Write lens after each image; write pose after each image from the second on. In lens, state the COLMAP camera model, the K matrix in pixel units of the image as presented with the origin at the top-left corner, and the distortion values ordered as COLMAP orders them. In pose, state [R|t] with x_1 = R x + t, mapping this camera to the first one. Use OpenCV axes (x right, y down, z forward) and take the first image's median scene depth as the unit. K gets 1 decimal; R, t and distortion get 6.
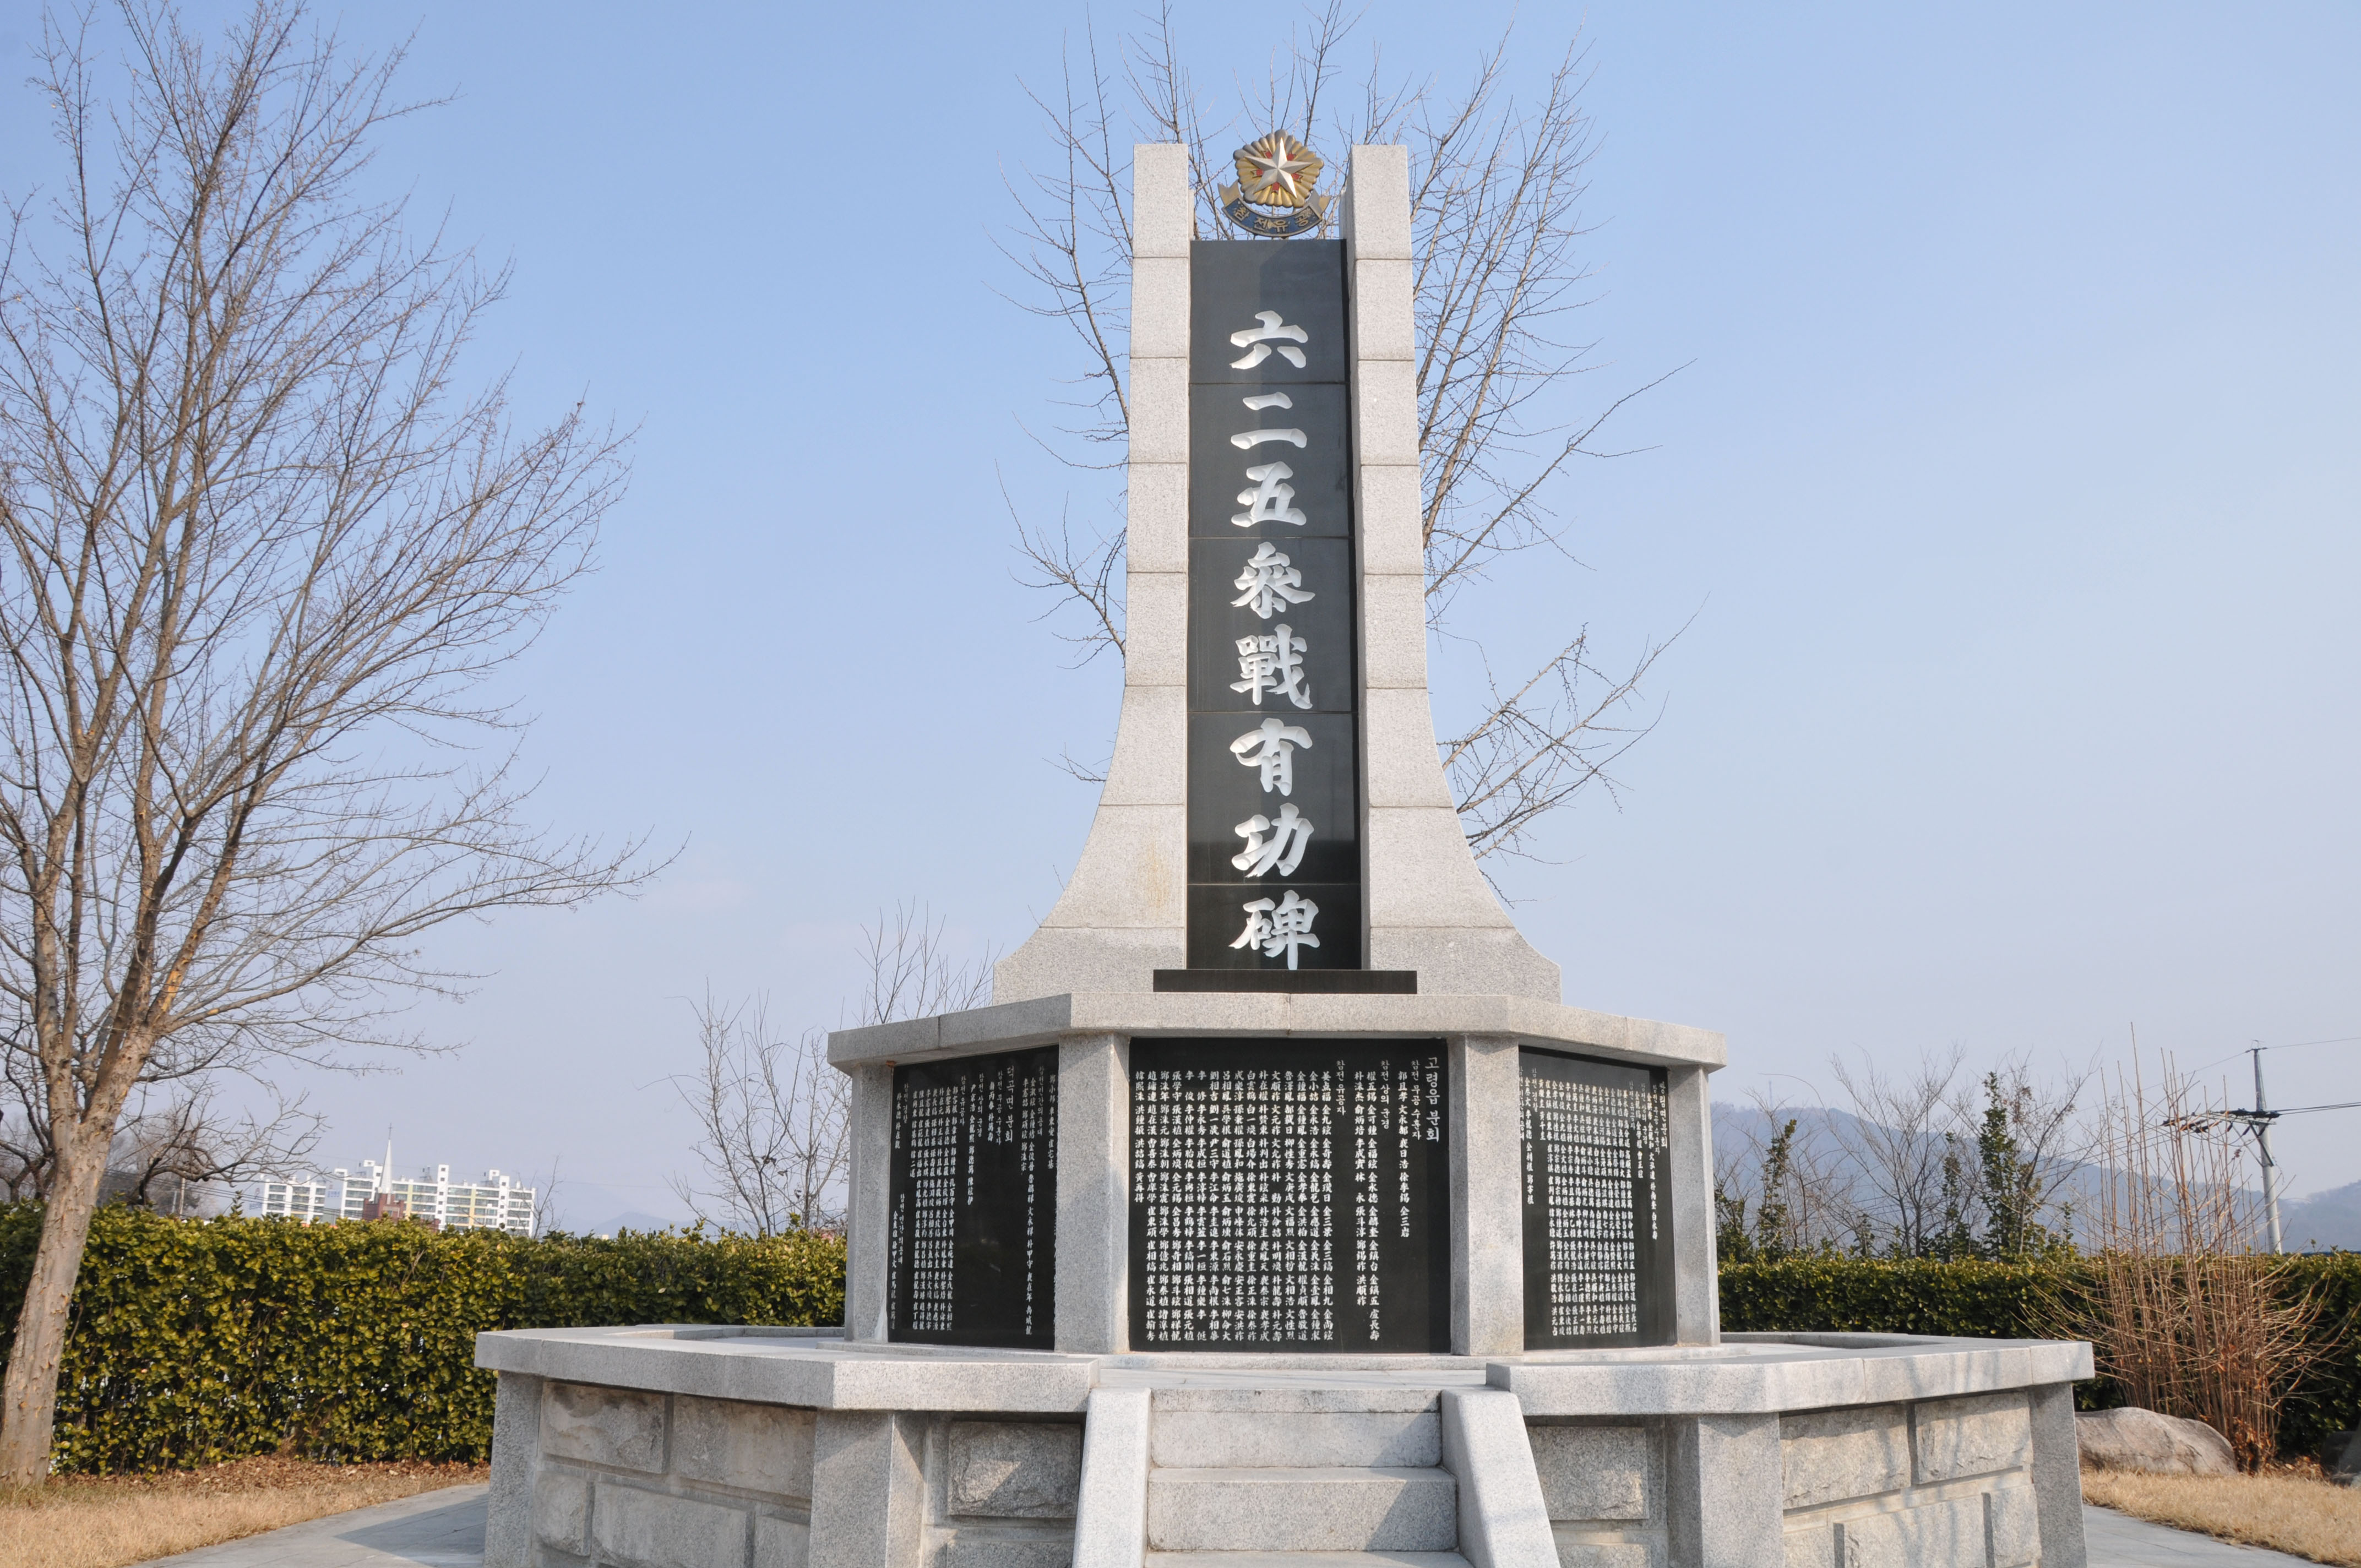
lens RADIAL K [[1896.0, 0, 1191.5], [0, 1896.0, 780.7], [0, 0, 1]] dist [-0.120327, 0.016926]
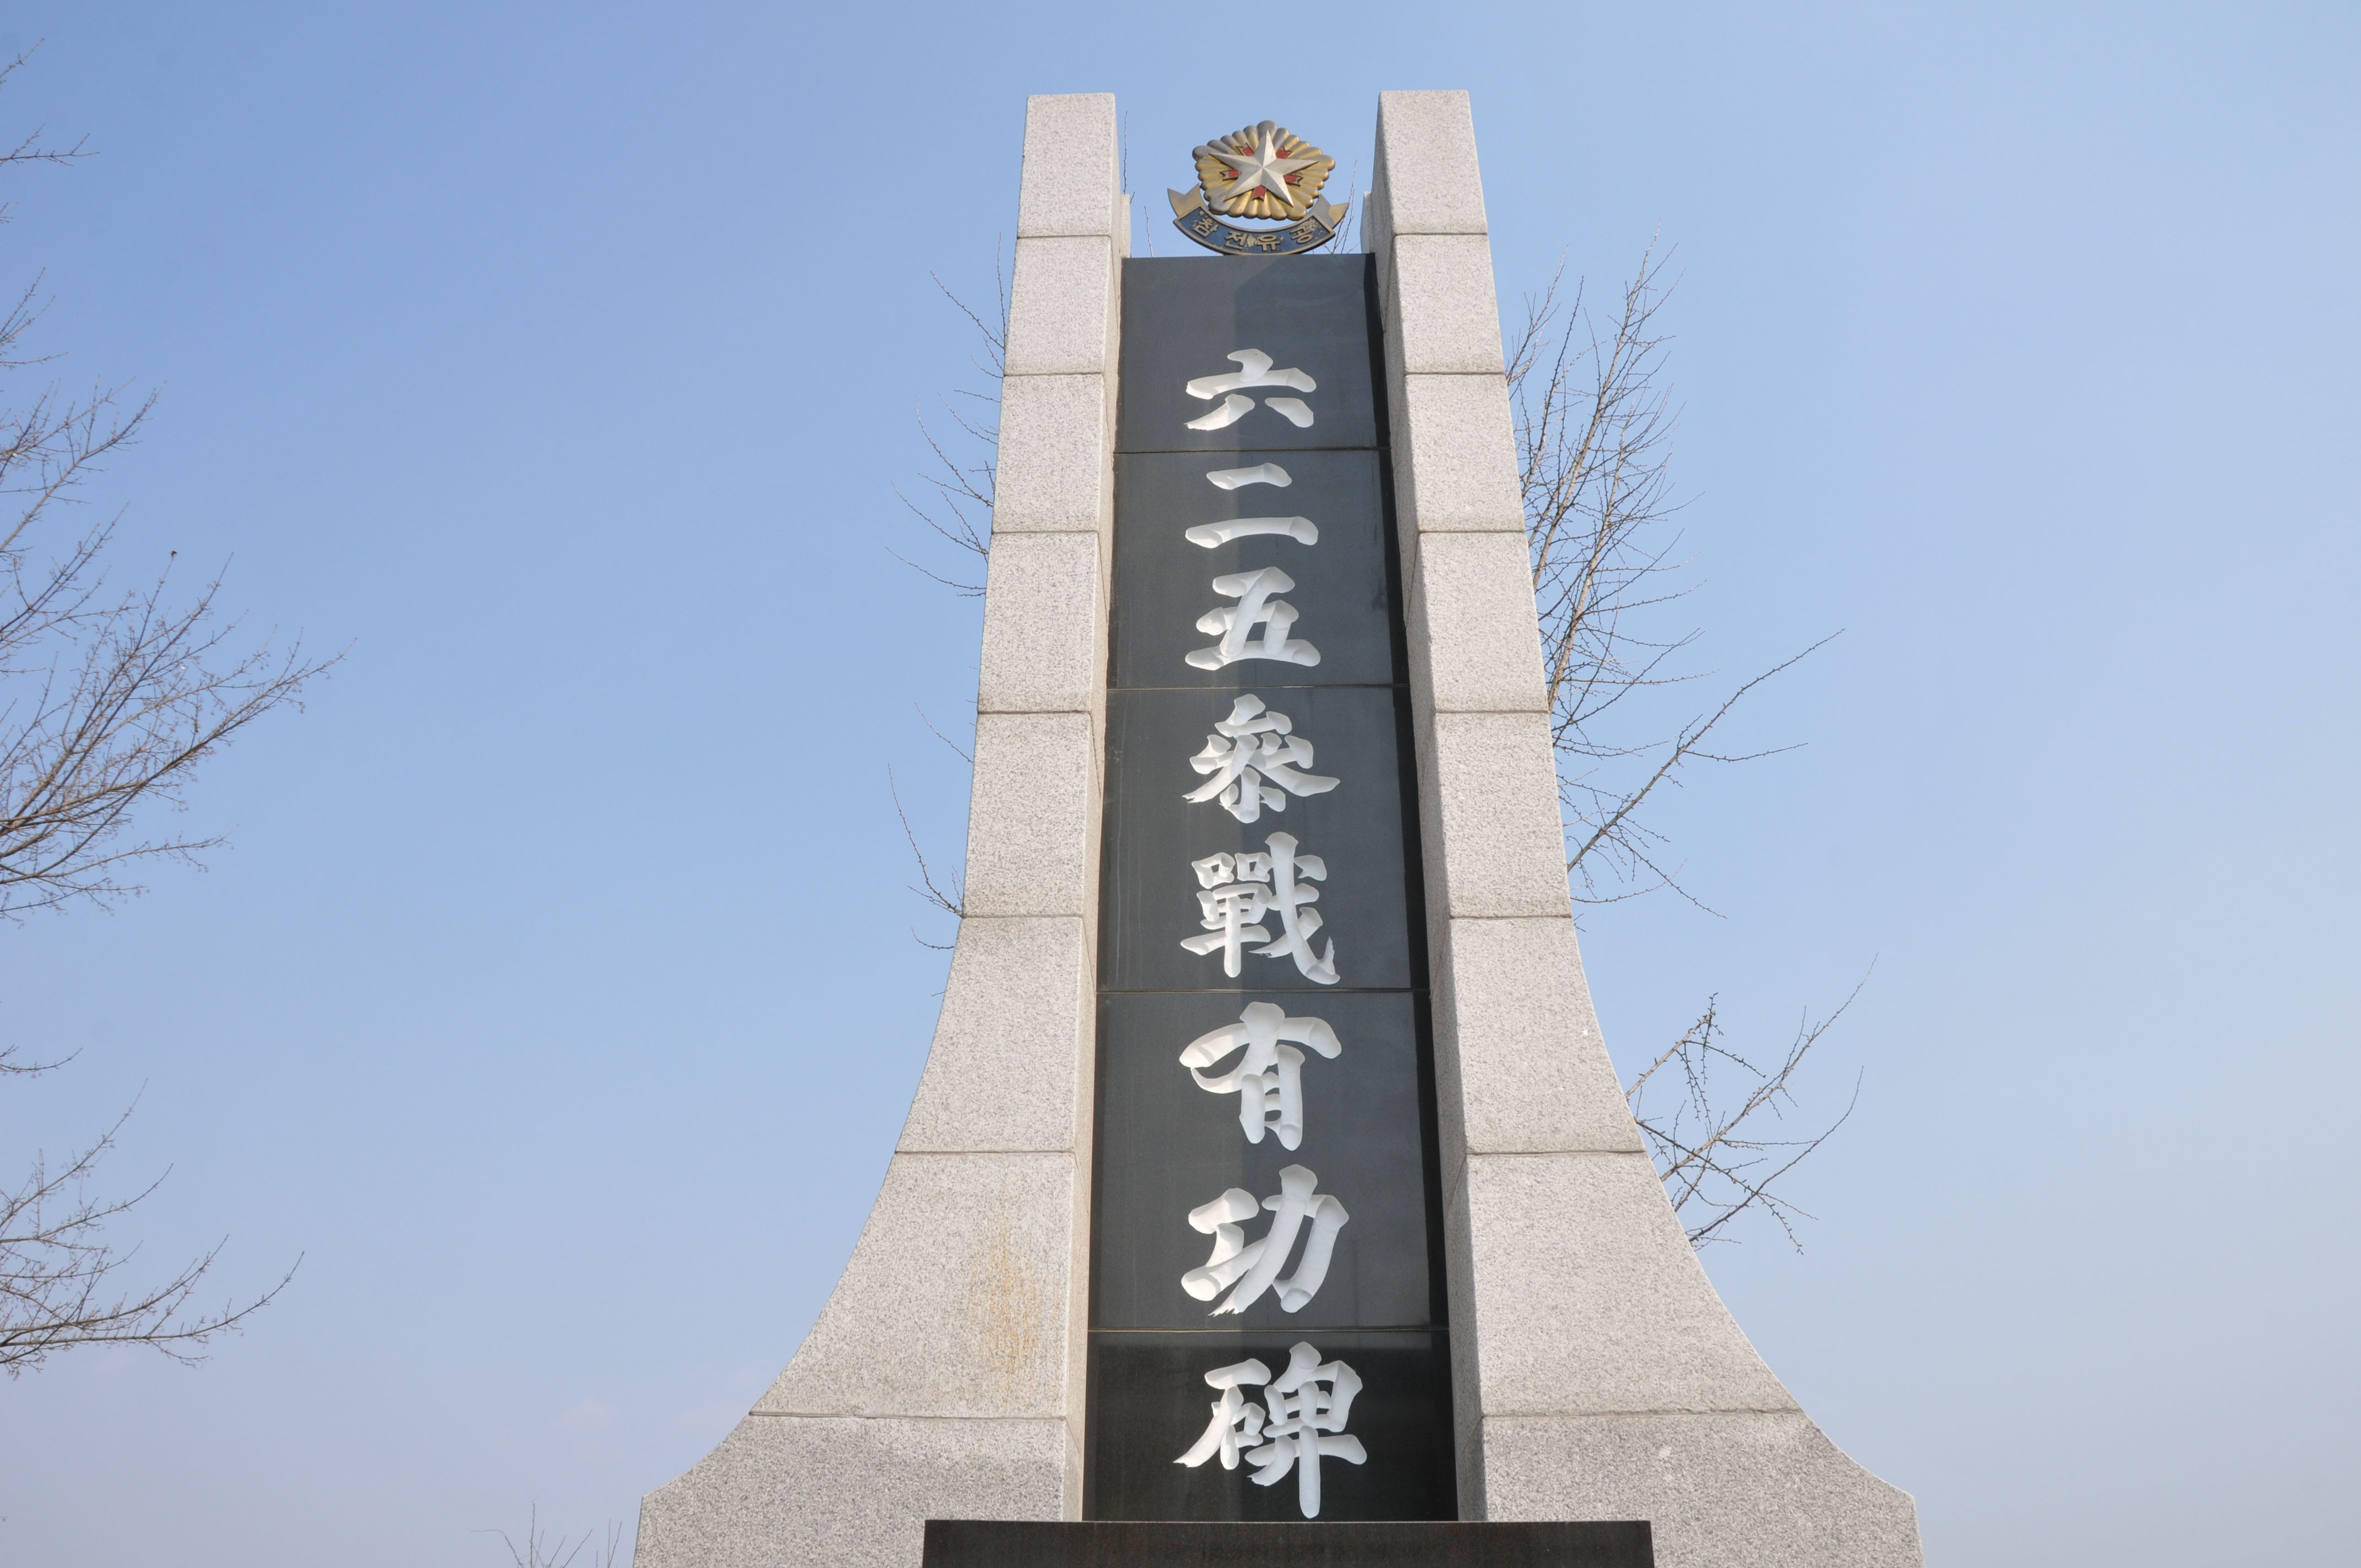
lens RADIAL K [[1896.0, 0, 1168.3], [0, 1896.0, 791.4], [0, 0, 1]] dist [-0.120327, 0.016926]
pose [[0.999809, -0.006552, -0.018426, 0.026676], [0.001539, 0.965644, -0.259864, 0.044640], [0.019496, 0.259786, 0.965470, 0.483863]]
